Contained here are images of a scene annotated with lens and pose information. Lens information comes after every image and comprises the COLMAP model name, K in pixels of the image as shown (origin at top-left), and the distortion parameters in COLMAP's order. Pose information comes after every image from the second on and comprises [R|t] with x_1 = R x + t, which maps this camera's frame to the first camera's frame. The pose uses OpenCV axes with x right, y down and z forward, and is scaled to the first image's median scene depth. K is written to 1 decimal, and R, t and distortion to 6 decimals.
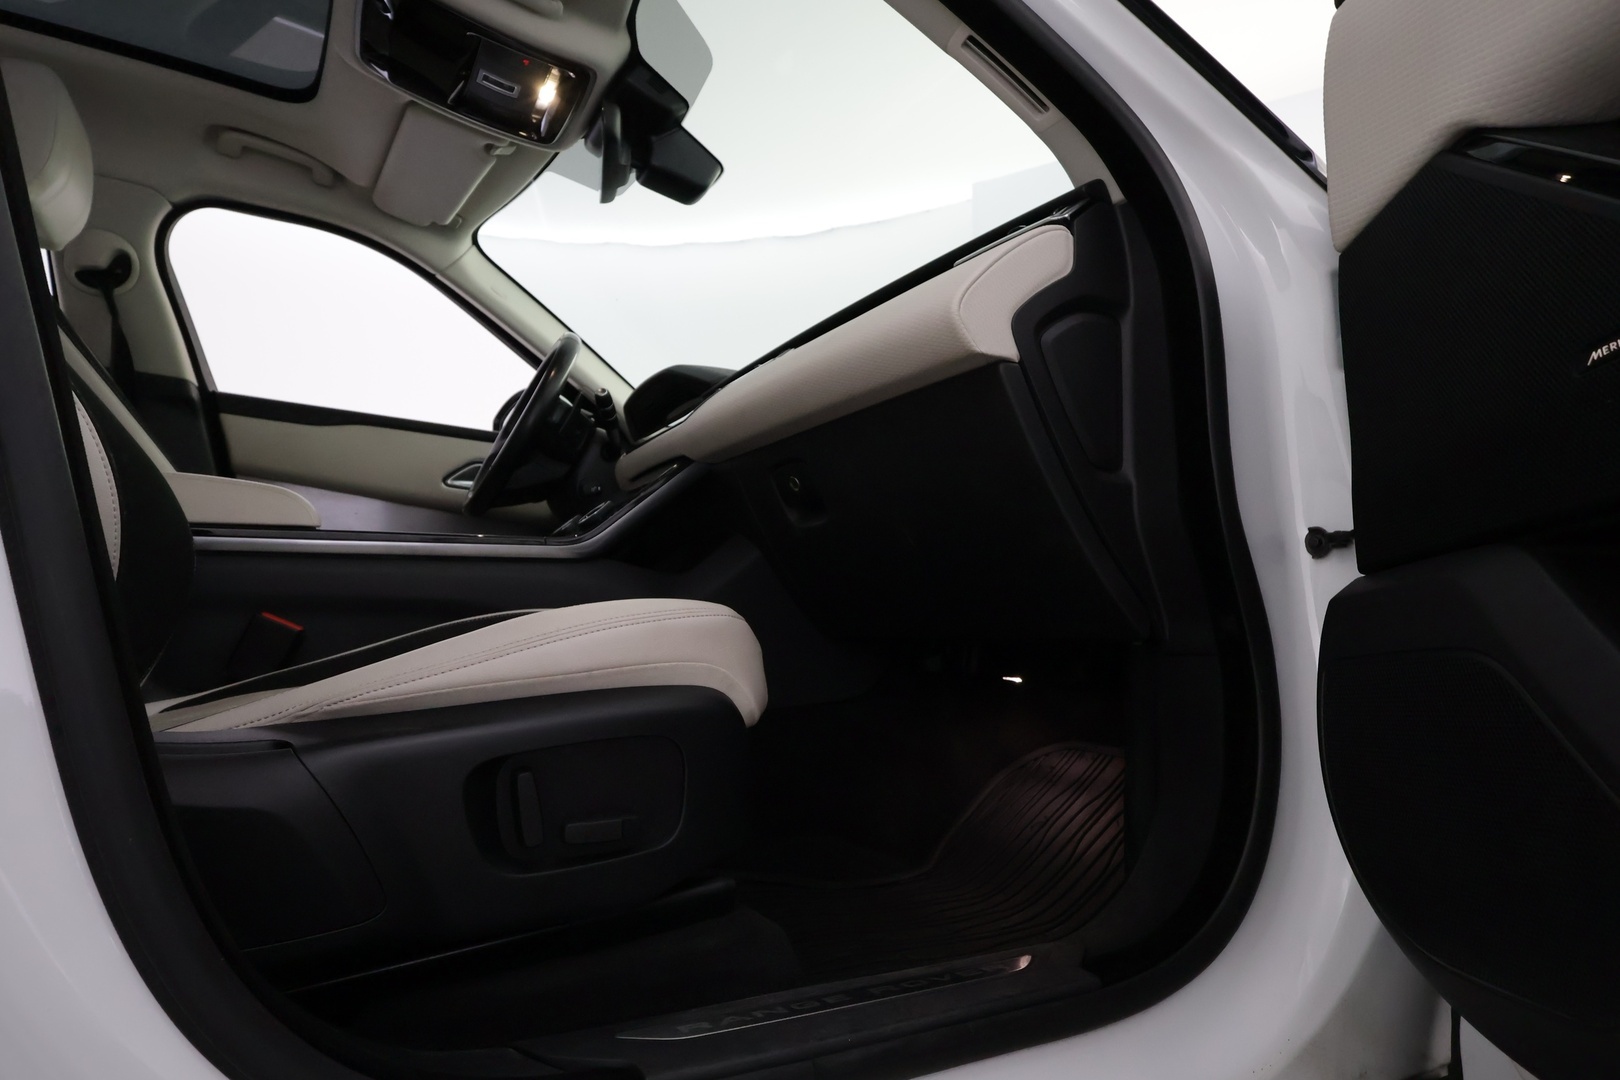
lens RADIAL K [[900.8, 0, 810.0], [0, 900.8, 540.0], [0, 0, 1]] dist [0.001304, 0.001430]
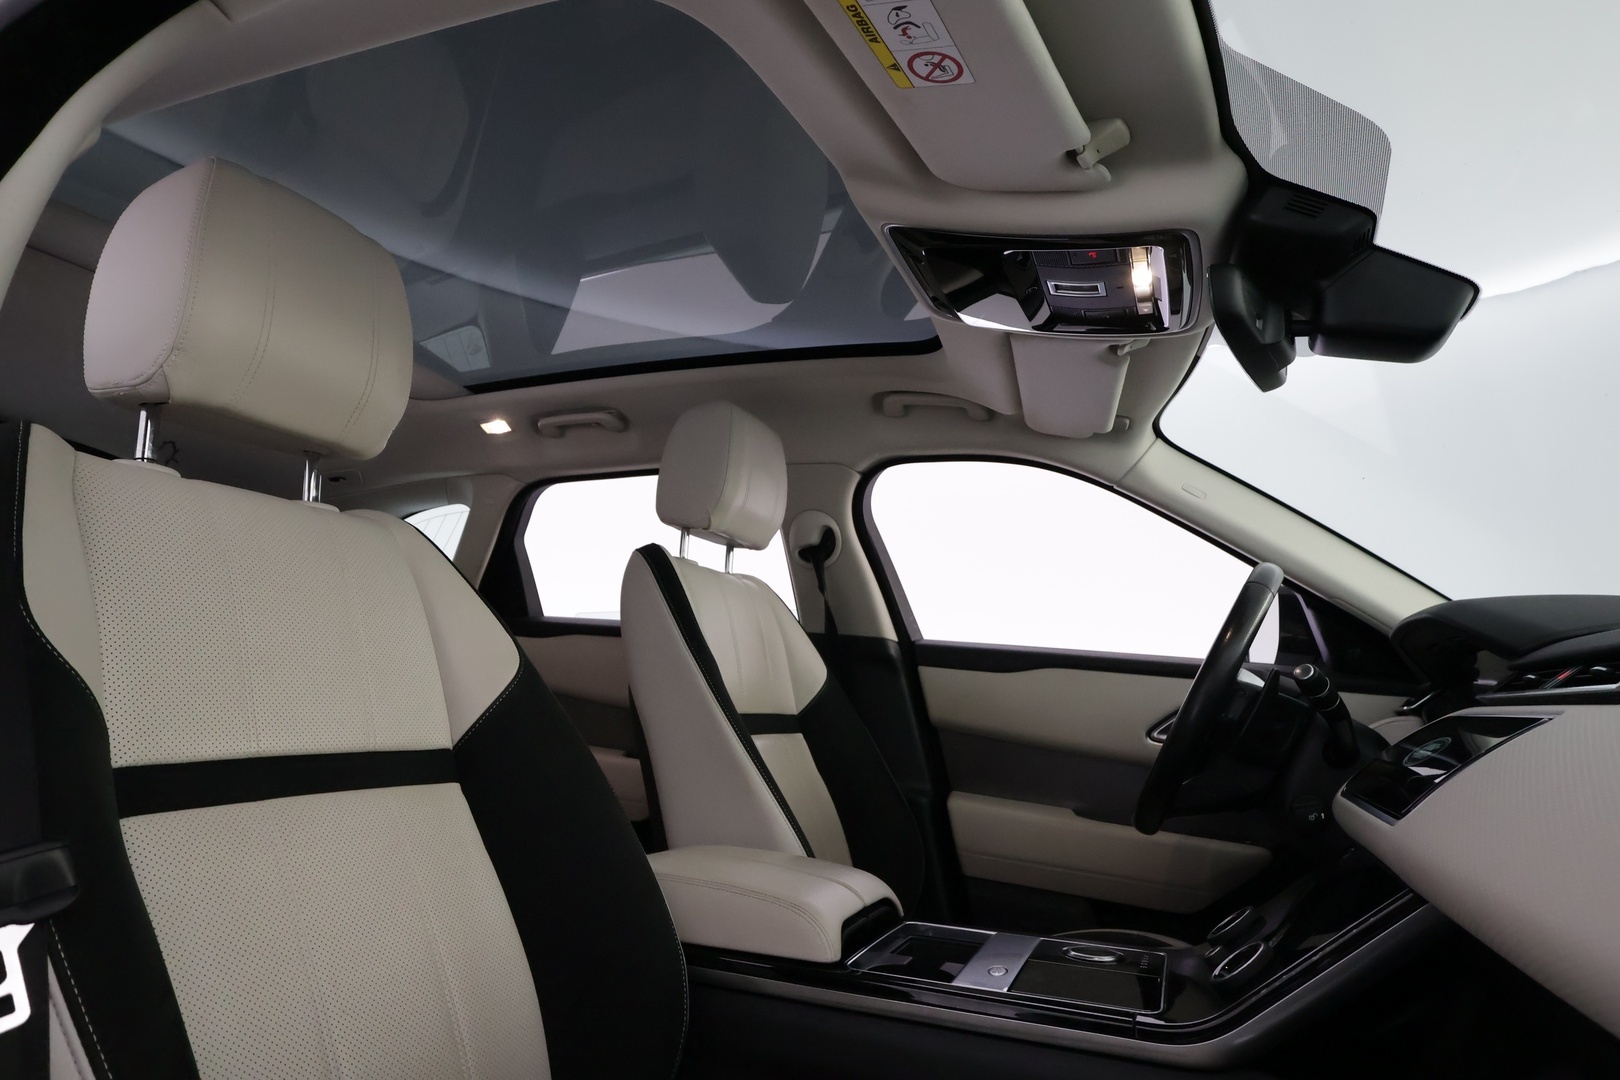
lens RADIAL K [[916.4, 0, 814.2], [0, 916.4, 537.5], [0, 0, 1]] dist [0.004040, 0.003169]
pose [[0.633964, -0.105842, -0.766085, 0.051007], [0.028229, 0.993097, -0.113845, -0.183736], [0.772847, 0.050548, 0.632576, 0.305250]]
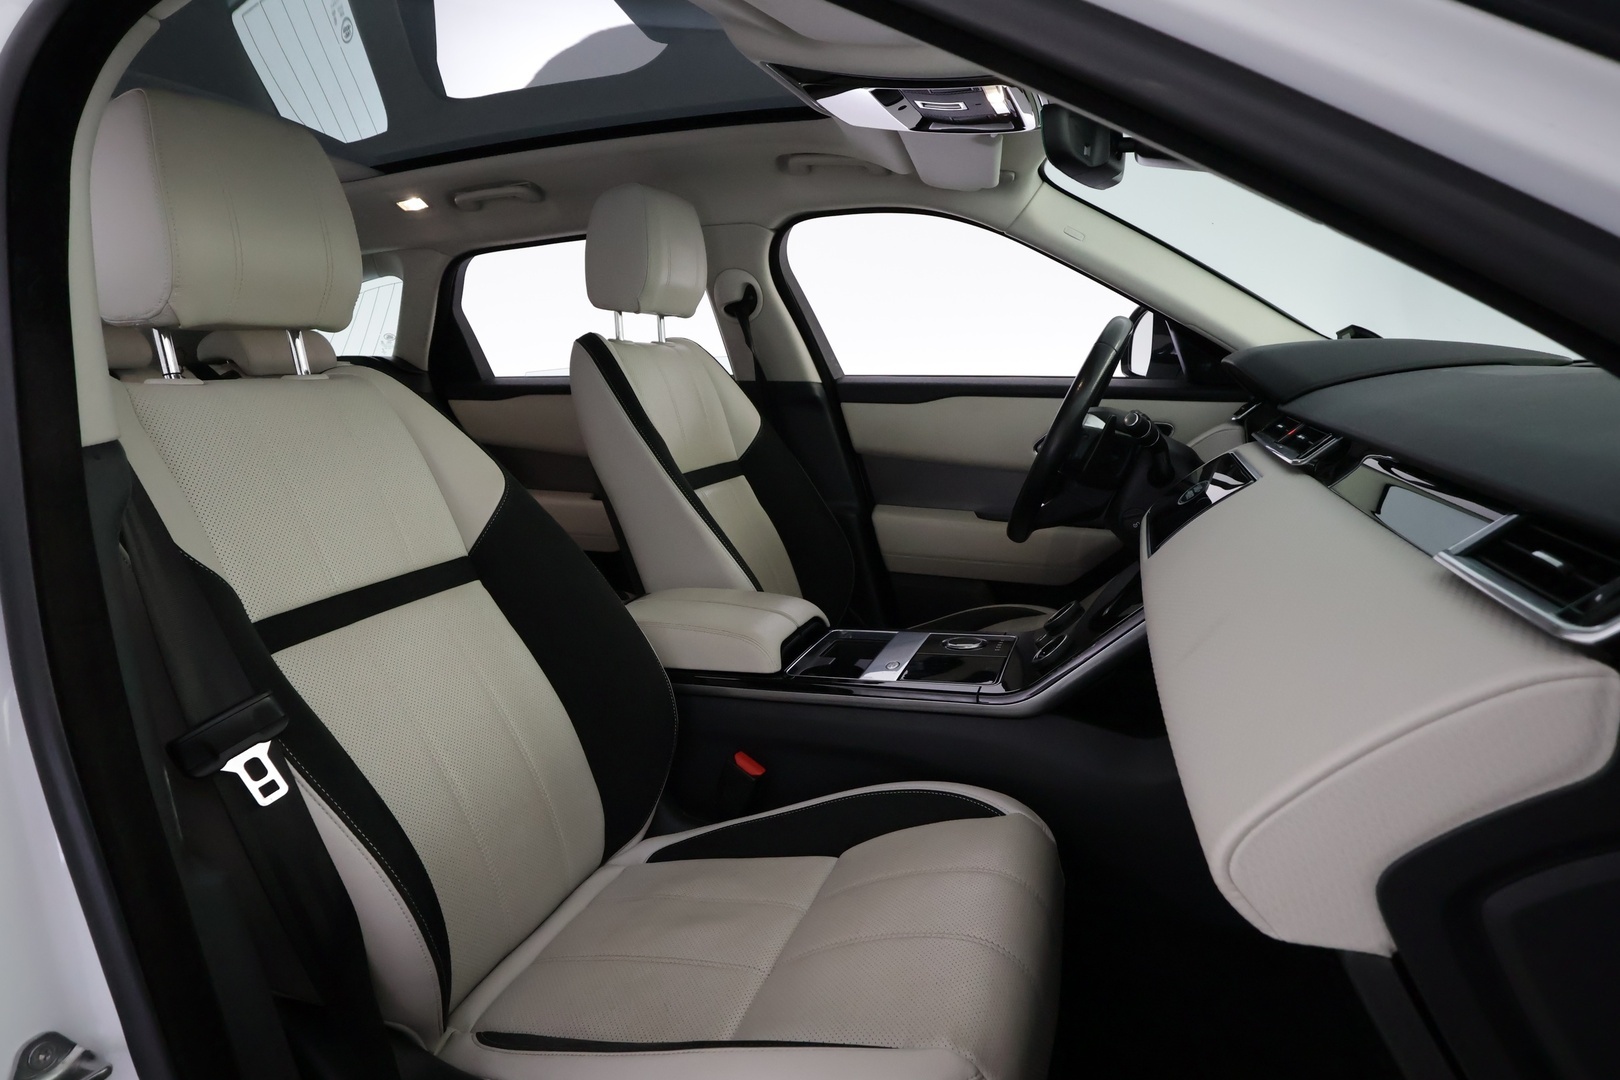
lens RADIAL K [[916.4, 0, 814.2], [0, 916.4, 537.5], [0, 0, 1]] dist [0.004040, 0.003169]
pose [[0.674263, 0.100099, -0.731676, 0.173642], [0.115858, 0.964164, 0.238672, -0.274917], [0.729346, -0.245698, 0.638503, 0.239881]]
